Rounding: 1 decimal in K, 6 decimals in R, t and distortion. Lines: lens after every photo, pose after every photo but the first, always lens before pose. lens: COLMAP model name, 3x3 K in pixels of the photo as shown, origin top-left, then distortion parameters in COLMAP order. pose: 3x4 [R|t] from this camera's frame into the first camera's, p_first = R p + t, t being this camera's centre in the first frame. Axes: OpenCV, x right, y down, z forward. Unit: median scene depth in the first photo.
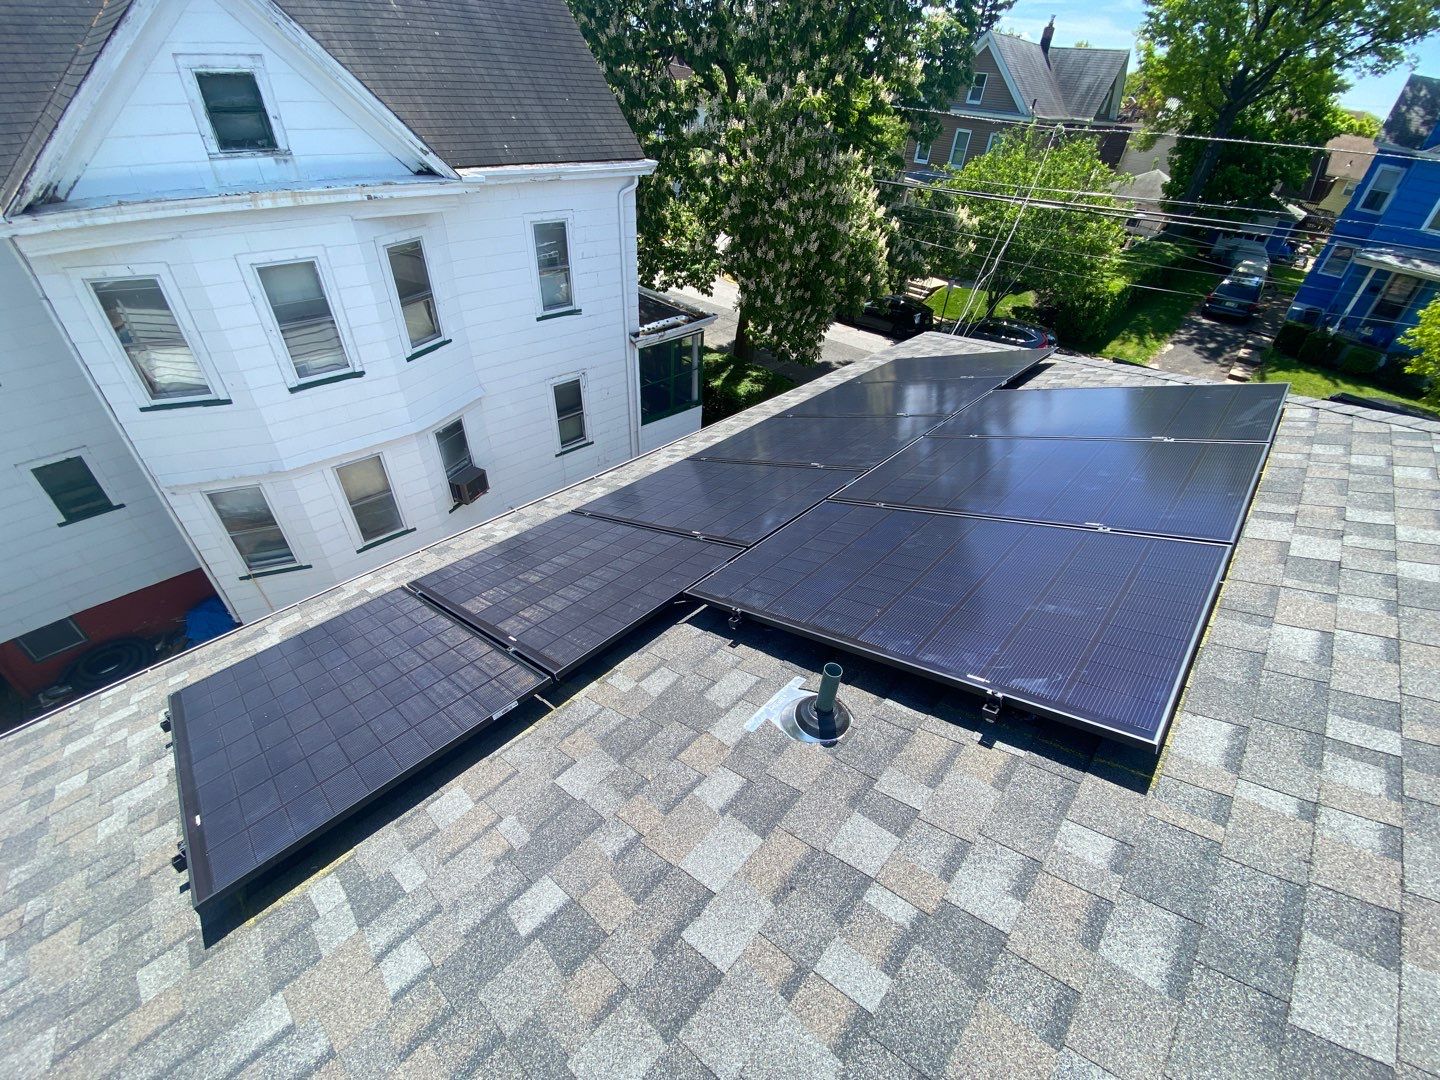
lens RADIAL K [[585.6, 0, 720.0], [0, 585.6, 540.0], [0, 0, 1]] dist [0.016356, -0.020502]
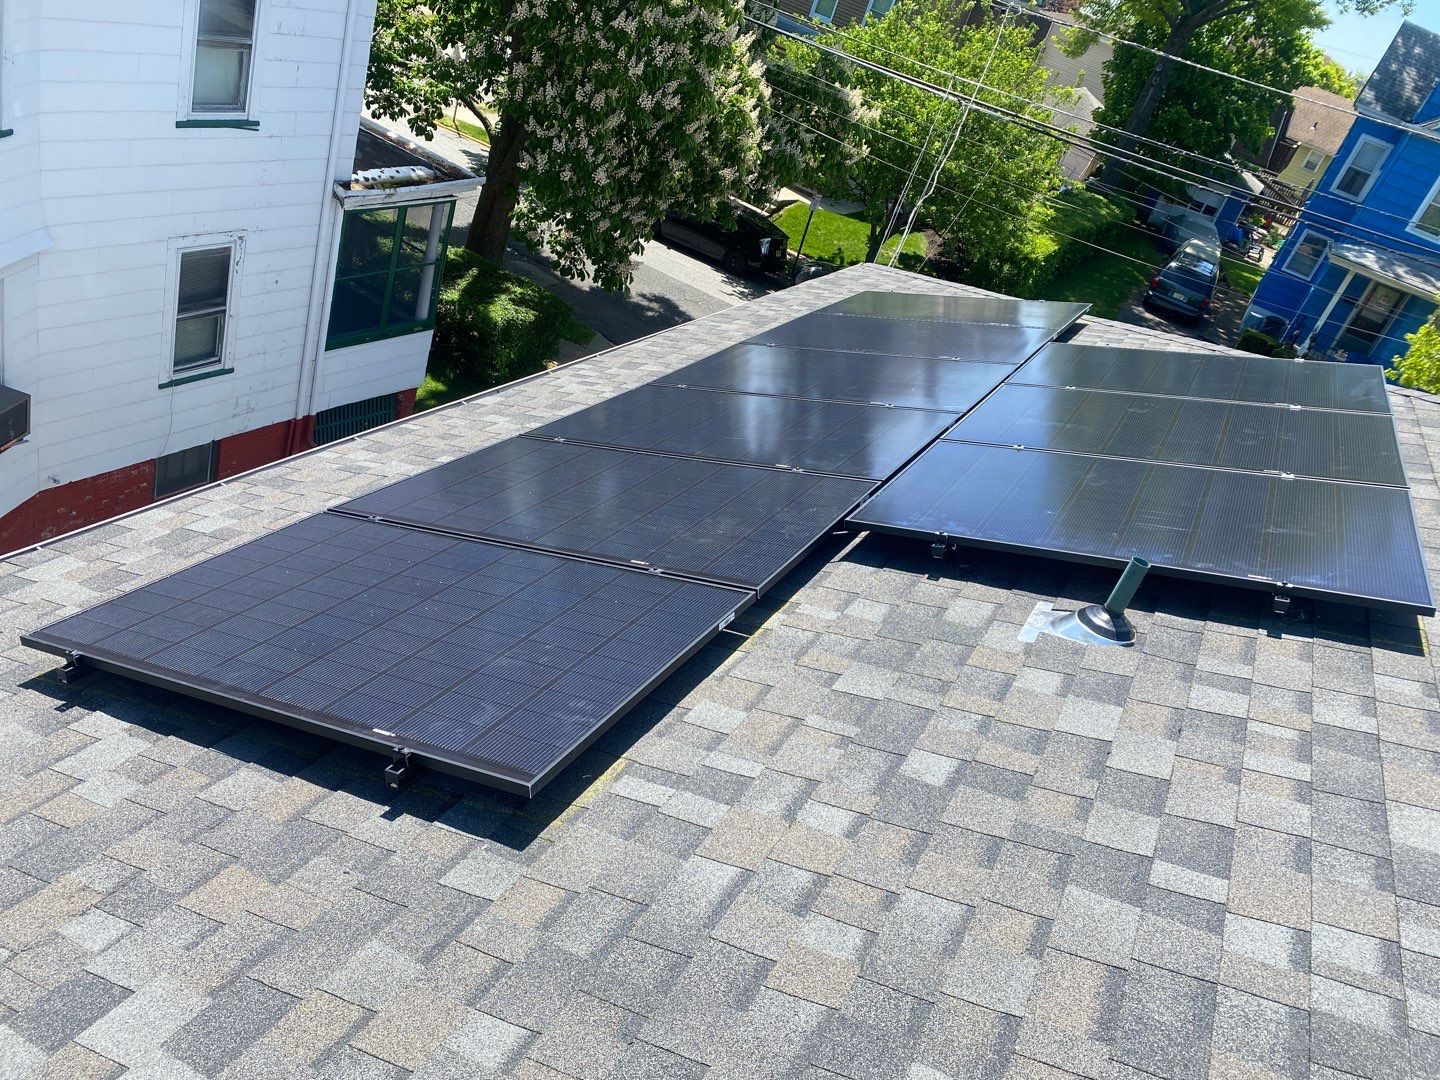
lens RADIAL K [[1107.2, 0, 703.4], [0, 1107.2, 538.4], [0, 0, 1]] dist [0.020588, -0.011516]
pose [[0.938688, 0.074934, 0.336526, -0.179070], [-0.047655, 0.994926, -0.088613, 0.062166], [-0.341458, 0.067143, 0.937496, -0.076102]]
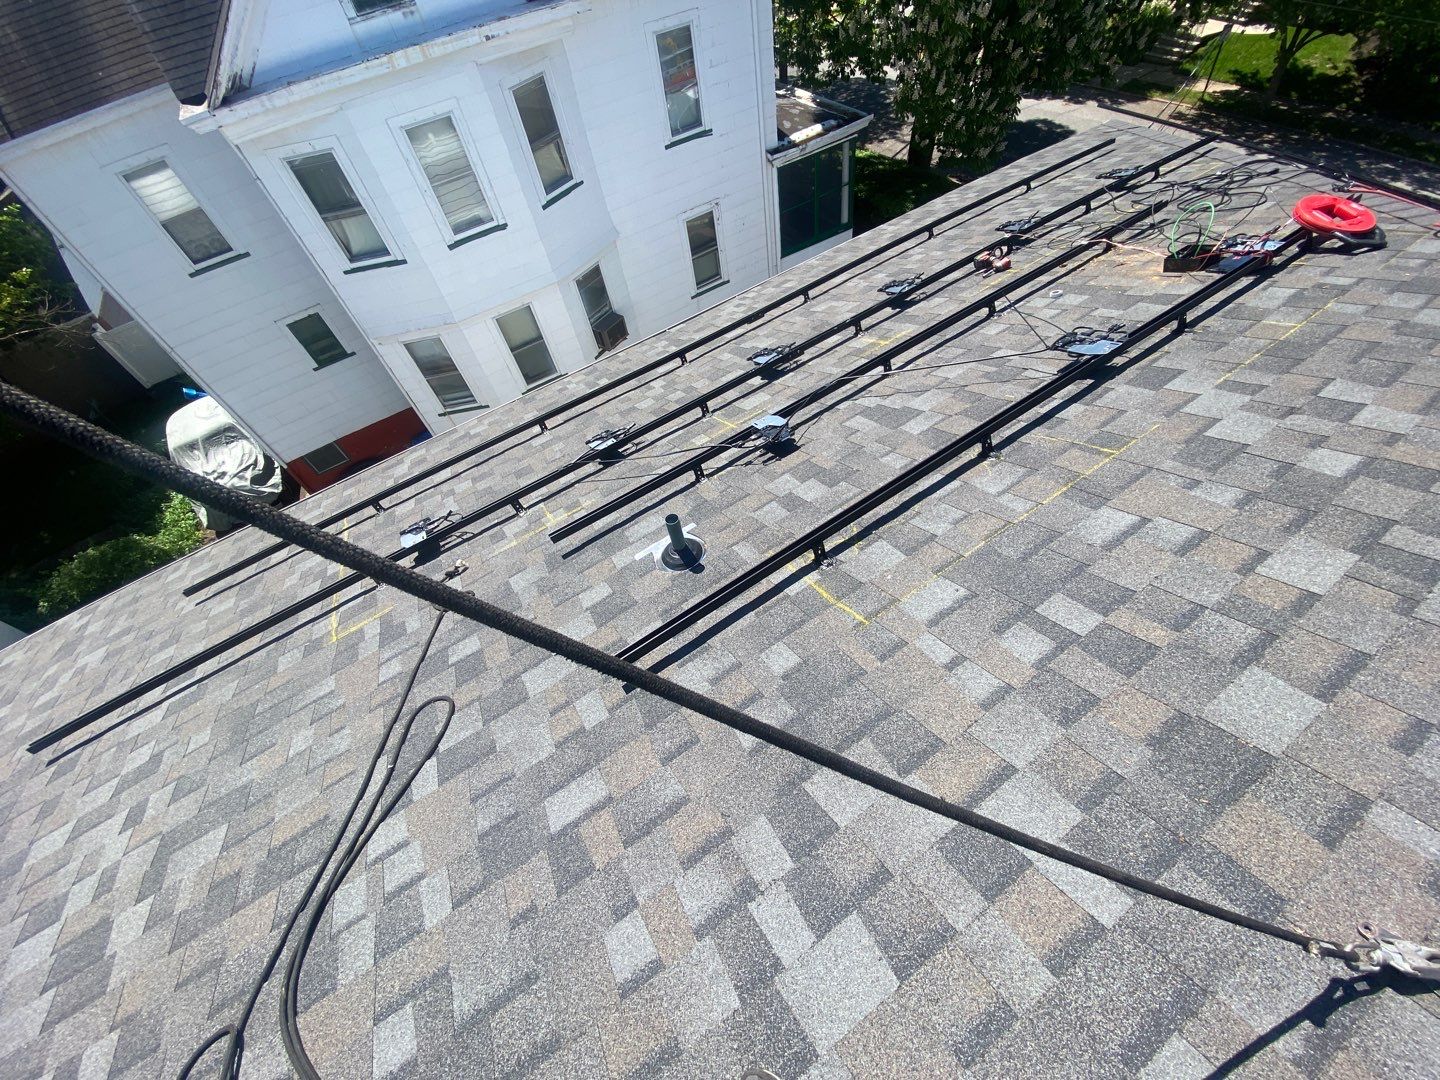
lens RADIAL K [[585.6, 0, 720.0], [0, 585.6, 540.0], [0, 0, 1]] dist [0.016356, -0.020502]
pose [[0.953890, 0.085100, -0.287839, 0.108116], [-0.006063, 0.964234, 0.264985, -0.010739], [0.300094, -0.251021, 0.920289, -0.022397]]
